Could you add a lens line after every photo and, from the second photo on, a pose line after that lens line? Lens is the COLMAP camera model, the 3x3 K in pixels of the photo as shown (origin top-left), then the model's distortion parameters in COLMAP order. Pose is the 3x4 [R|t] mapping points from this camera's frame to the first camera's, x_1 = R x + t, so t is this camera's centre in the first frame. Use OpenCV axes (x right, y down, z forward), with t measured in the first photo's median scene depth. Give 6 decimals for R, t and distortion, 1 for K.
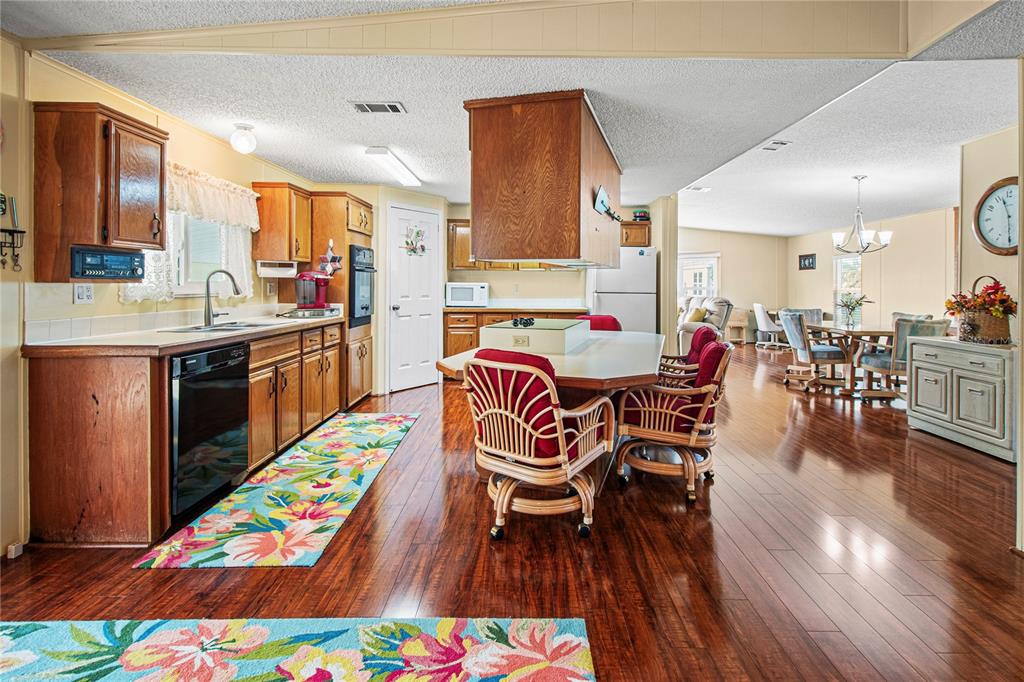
lens RADIAL K [[490.7, 0, 520.9], [0, 490.7, 280.9], [0, 0, 1]] dist [-0.001605, -0.000478]
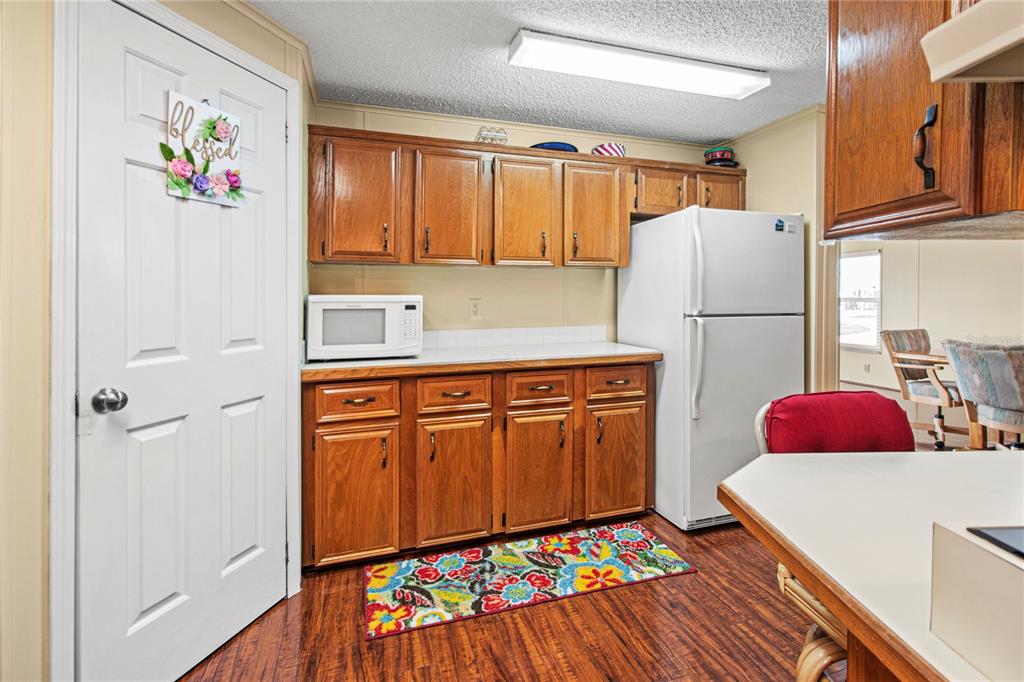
lens RADIAL K [[494.3, 0, 517.9], [0, 494.3, 291.0], [0, 0, 1]] dist [0.000399, -0.000714]
pose [[0.948802, -0.007986, 0.315771, -0.181646], [0.007422, 0.999968, 0.002988, -0.000104], [-0.315785, -0.000491, 0.948831, 0.917909]]
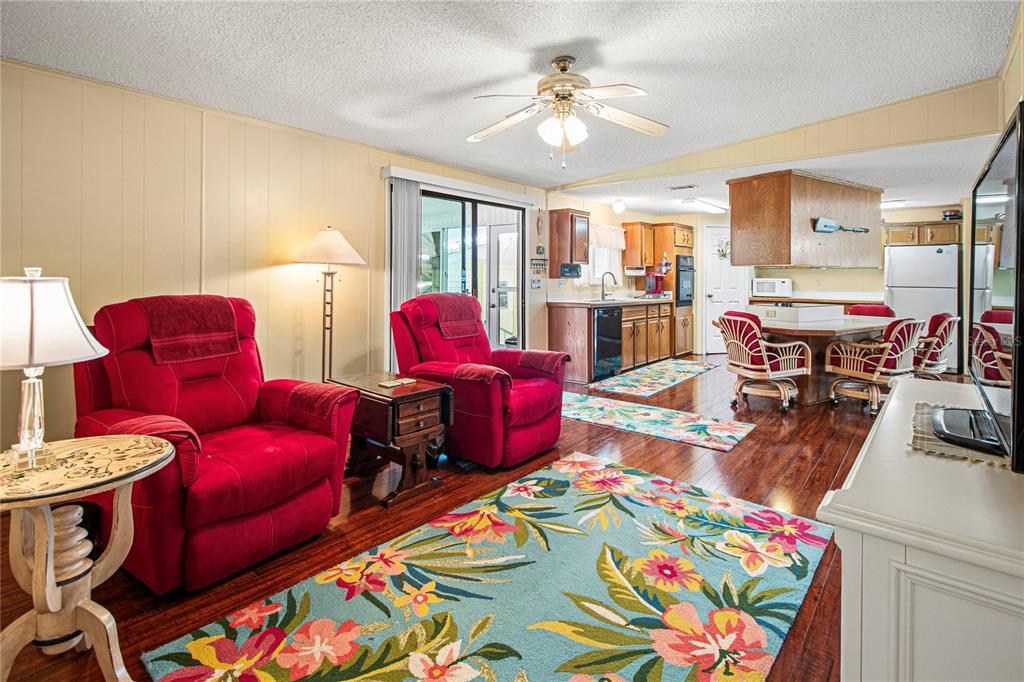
lens RADIAL K [[490.7, 0, 520.9], [0, 490.7, 280.9], [0, 0, 1]] dist [-0.001605, -0.000478]
pose [[0.768026, 0.000525, -0.640418, 0.323949], [0.004071, 0.999975, 0.005702, 0.000283], [0.640405, -0.006986, 0.768005, -0.628523]]
